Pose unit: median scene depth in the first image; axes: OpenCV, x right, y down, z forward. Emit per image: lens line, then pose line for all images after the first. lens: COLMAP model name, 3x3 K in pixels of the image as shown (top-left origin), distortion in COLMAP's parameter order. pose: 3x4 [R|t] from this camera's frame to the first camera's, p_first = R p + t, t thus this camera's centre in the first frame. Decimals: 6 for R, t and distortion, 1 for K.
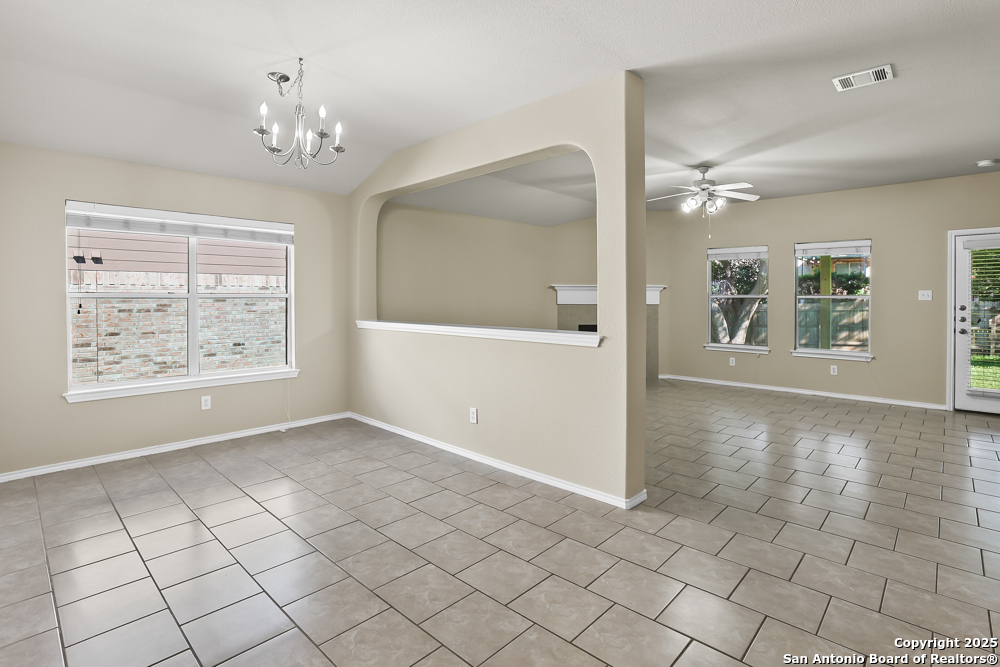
lens RADIAL K [[505.0, 0, 489.2], [0, 505.0, 292.5], [0, 0, 1]] dist [-0.050386, 0.016421]
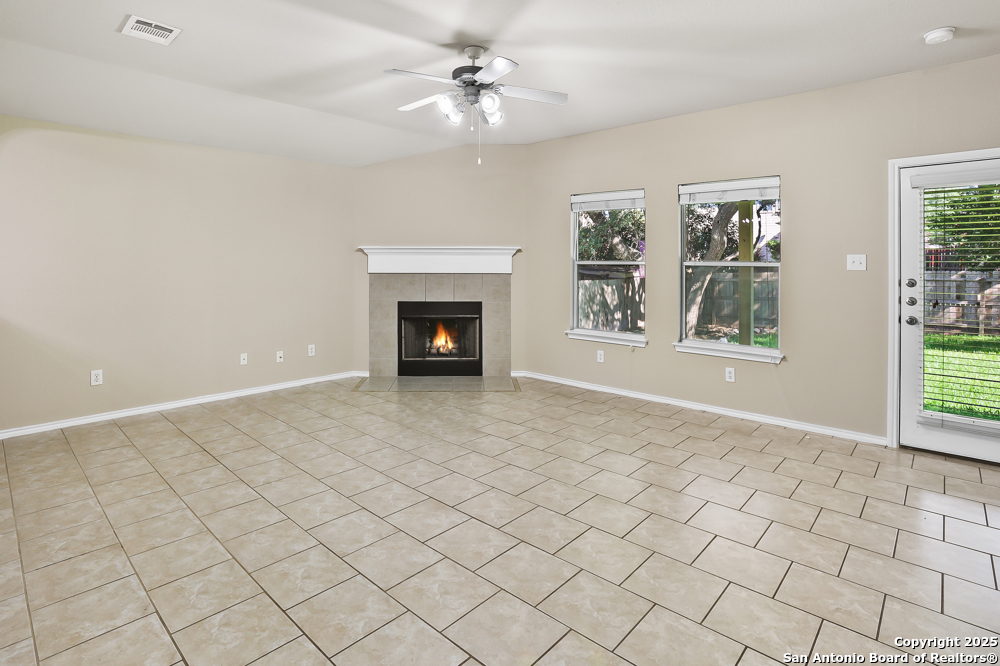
lens RADIAL K [[505.0, 0, 504.3], [0, 505.0, 252.7], [0, 0, 1]] dist [-0.050386, 0.016421]
pose [[0.999854, 0.005866, 0.016028, 0.393469], [-0.005662, 0.999902, -0.012780, 0.003669], [-0.016102, 0.012687, 0.999790, 0.341589]]
